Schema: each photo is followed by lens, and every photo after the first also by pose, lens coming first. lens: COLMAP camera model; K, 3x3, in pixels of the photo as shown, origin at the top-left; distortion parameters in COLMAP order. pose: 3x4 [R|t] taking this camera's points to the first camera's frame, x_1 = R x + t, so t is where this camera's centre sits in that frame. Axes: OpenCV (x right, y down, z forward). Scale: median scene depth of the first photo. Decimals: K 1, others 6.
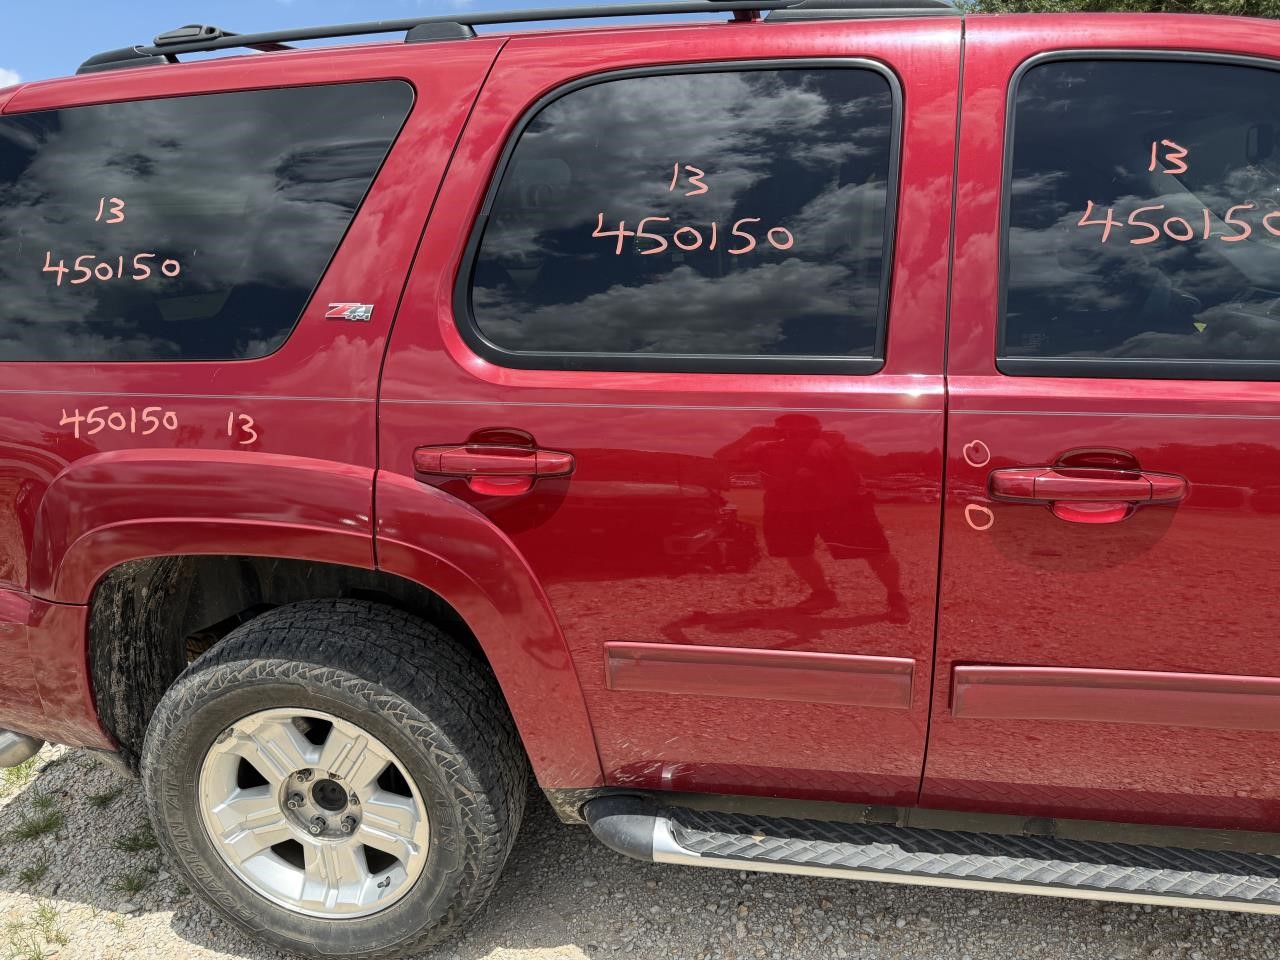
lens RADIAL K [[872.8, 0, 640.0], [0, 872.8, 480.0], [0, 0, 1]] dist [-0.000649, -0.000522]
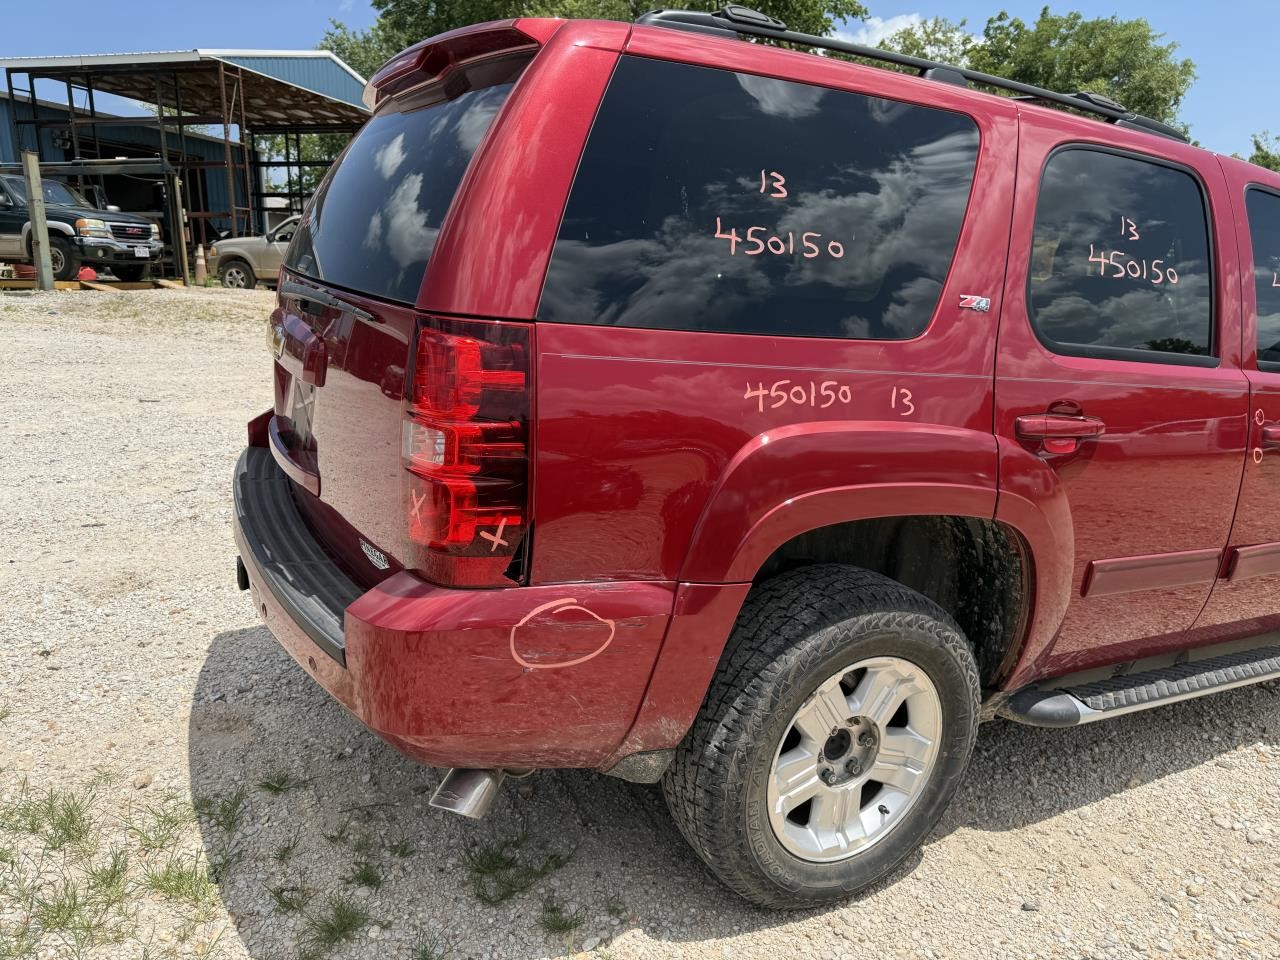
lens RADIAL K [[887.4, 0, 638.9], [0, 887.4, 462.0], [0, 0, 1]] dist [0.140712, -0.221494]
pose [[0.807508, -0.034804, 0.588829, -1.356110], [0.044282, 0.999018, -0.001678, 0.004522], [-0.588192, 0.027430, 0.808256, 0.266148]]
